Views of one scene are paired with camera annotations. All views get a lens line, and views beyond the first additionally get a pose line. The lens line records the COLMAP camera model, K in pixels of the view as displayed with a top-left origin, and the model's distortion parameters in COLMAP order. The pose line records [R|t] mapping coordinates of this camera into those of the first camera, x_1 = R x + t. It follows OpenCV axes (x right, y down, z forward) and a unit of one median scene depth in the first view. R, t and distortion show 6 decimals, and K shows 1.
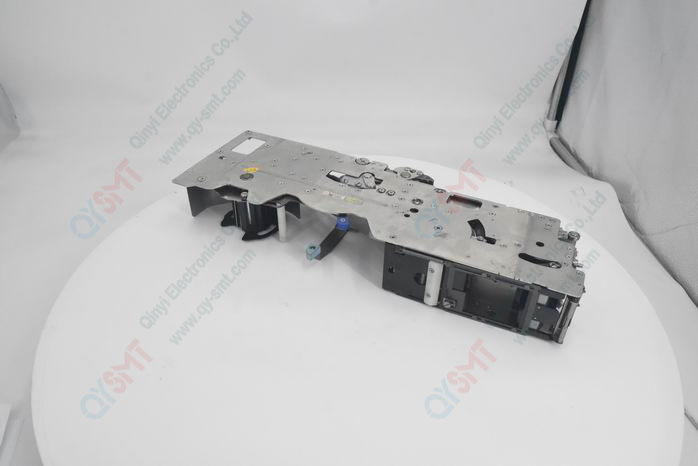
lens RADIAL K [[492.1, 0, 349.0], [0, 492.1, 233.0], [0, 0, 1]] dist [-0.056900, -0.001343]
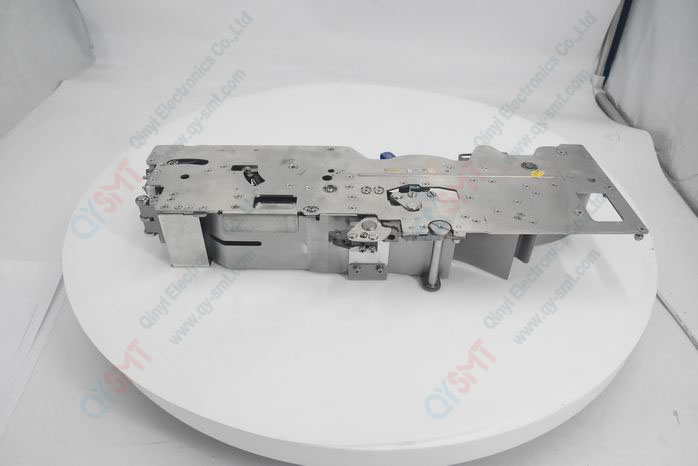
lens RADIAL K [[498.6, 0, 349.0], [0, 498.6, 233.0], [0, 0, 1]] dist [-0.070653, 0.004652]
pose [[-0.883108, 0.276024, -0.379384, 0.459695], [-0.308253, 0.268248, 0.912701, -0.835727], [0.353696, 0.922959, -0.151807, 1.235635]]
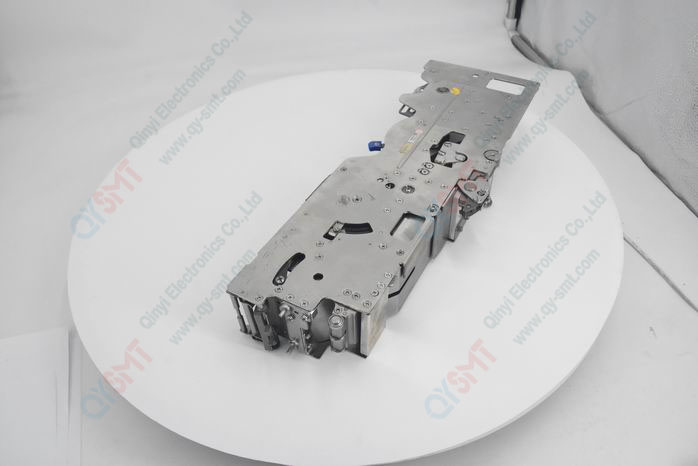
lens RADIAL K [[498.6, 0, 349.0], [0, 498.6, 233.0], [0, 0, 1]] dist [-0.070653, 0.004652]
pose [[-0.052239, 0.695070, -0.717042, 0.855068], [-0.585164, 0.560535, 0.585989, -0.491105], [0.809230, 0.450199, 0.377448, 0.629635]]
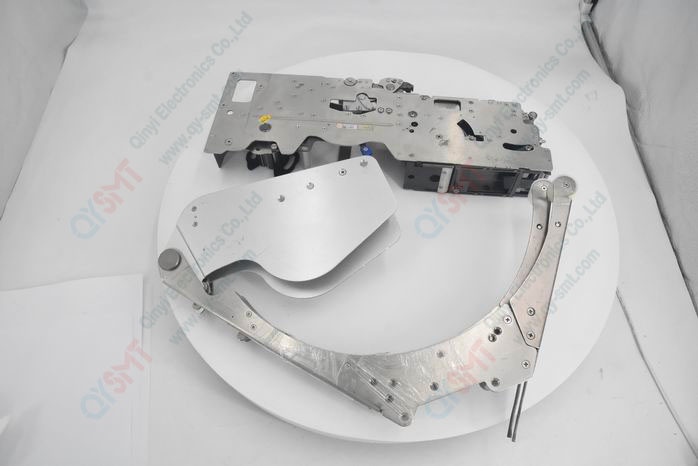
lens RADIAL K [[492.1, 0, 349.0], [0, 492.1, 233.0], [0, 0, 1]] dist [-0.056900, -0.001343]
pose [[0.937393, -0.312649, 0.153442, -0.305141], [0.227775, 0.883650, 0.409000, -0.351931], [-0.263462, -0.348443, 0.899541, -0.184081]]
